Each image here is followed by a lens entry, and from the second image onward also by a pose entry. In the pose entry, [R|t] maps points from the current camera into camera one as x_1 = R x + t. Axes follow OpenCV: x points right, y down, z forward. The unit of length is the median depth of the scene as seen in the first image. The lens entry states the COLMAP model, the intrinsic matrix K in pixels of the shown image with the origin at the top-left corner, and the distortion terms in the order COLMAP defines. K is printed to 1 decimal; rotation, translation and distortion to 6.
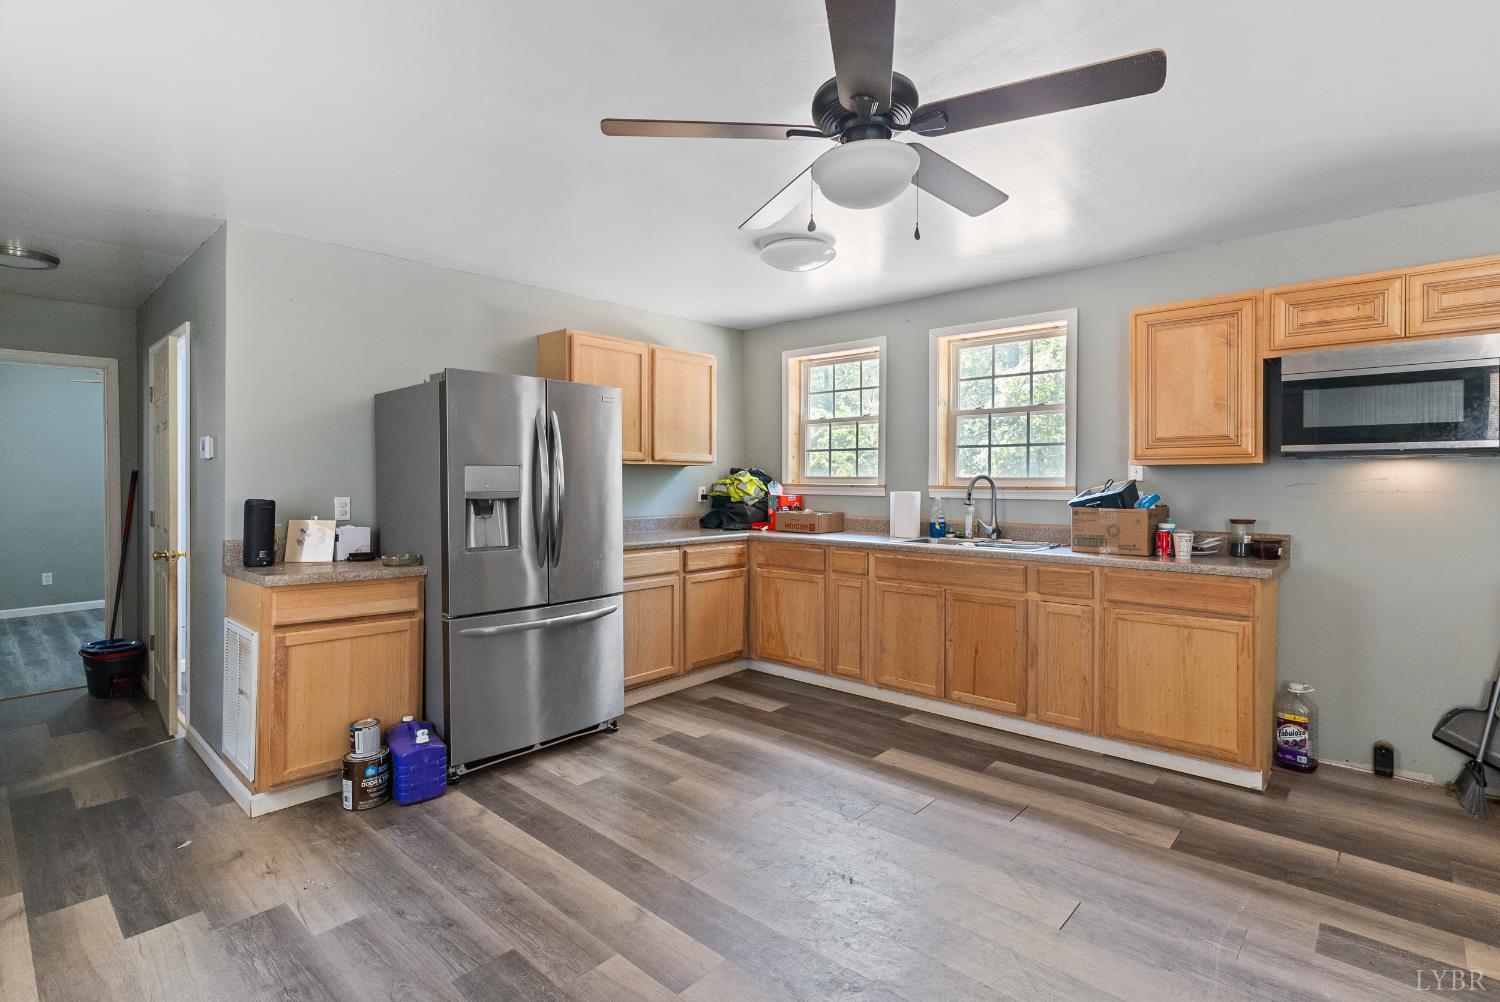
lens RADIAL K [[720.4, 0, 748.8], [0, 720.4, 488.8], [0, 0, 1]] dist [-0.000191, -0.000276]
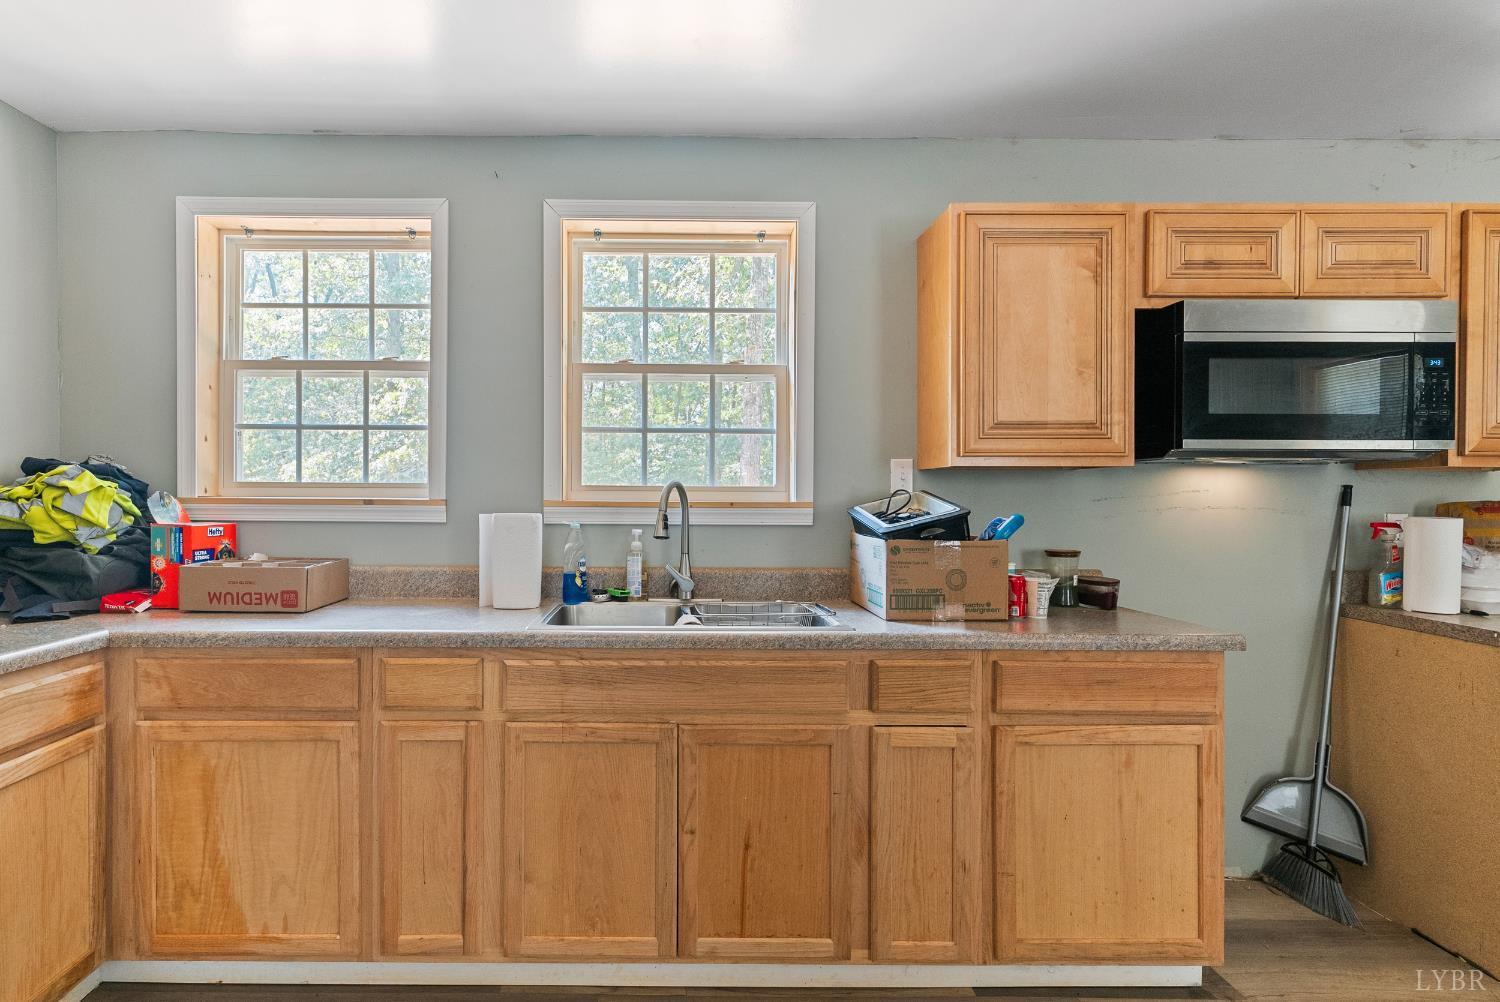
lens RADIAL K [[848.8, 0, 750.0], [0, 848.8, 501.0], [0, 0, 1]] dist [0.001744, 0.001028]
pose [[0.742957, -0.002891, 0.669333, -0.052675], [0.004618, 0.999989, -0.000806, -0.003558], [-0.669323, 0.003690, 0.742962, 0.492367]]
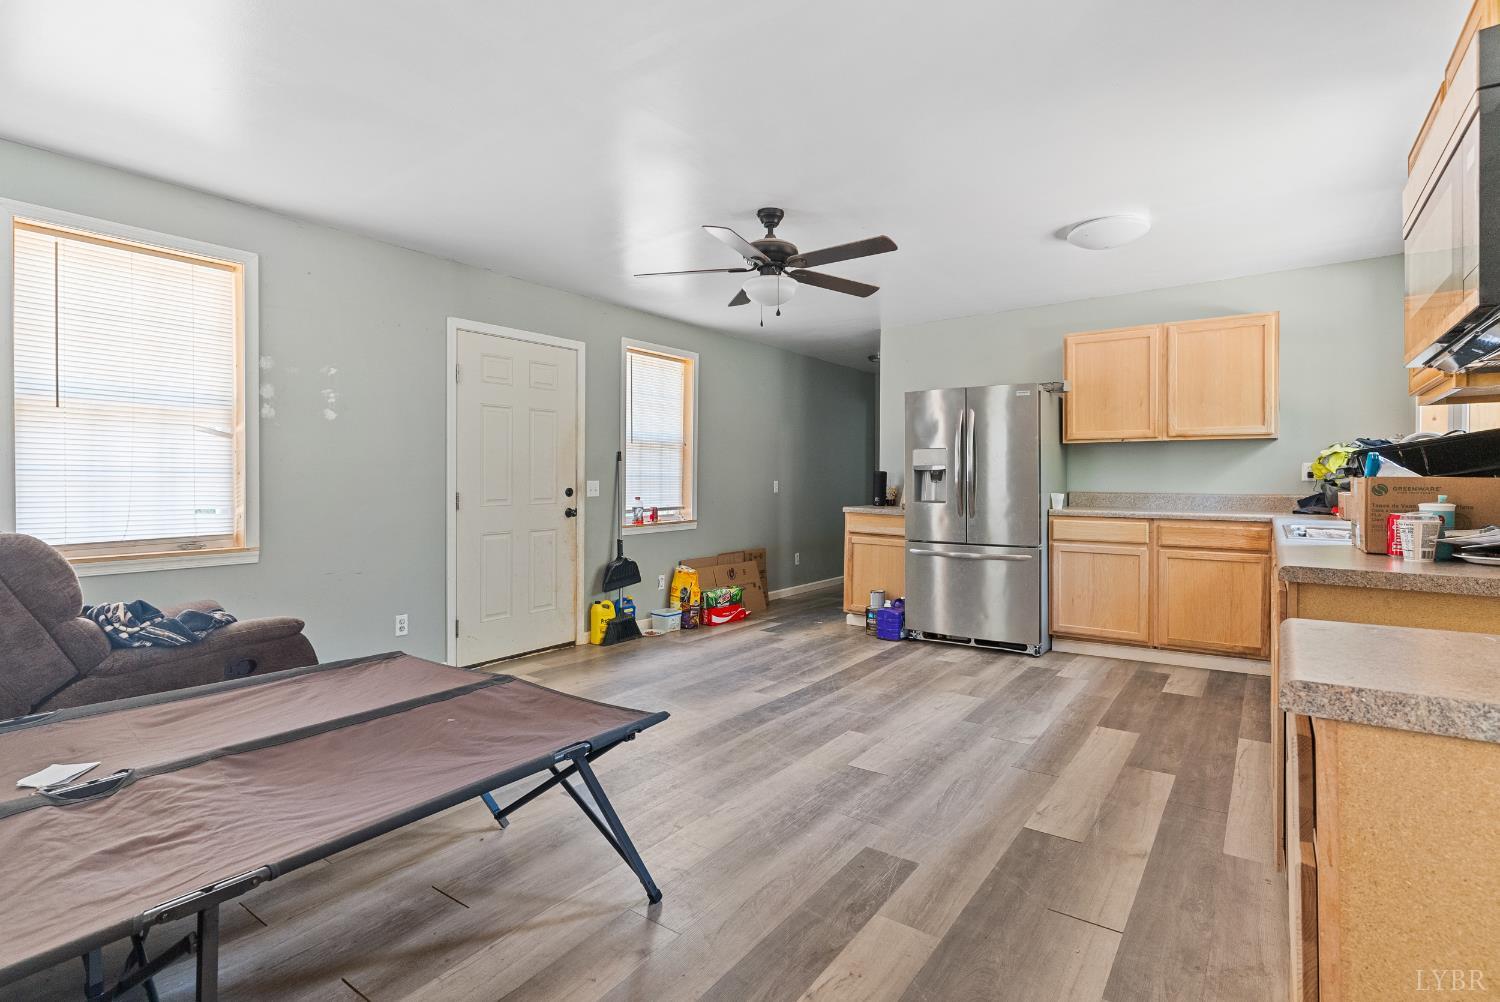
lens RADIAL K [[731.2, 0, 744.8], [0, 731.2, 484.2], [0, 0, 1]] dist [0.001546, 0.000114]
pose [[0.113159, 0.013450, -0.993486, 0.862893], [-0.006572, 0.999897, 0.012788, 0.019294], [0.993555, 0.005082, 0.113235, 0.298454]]
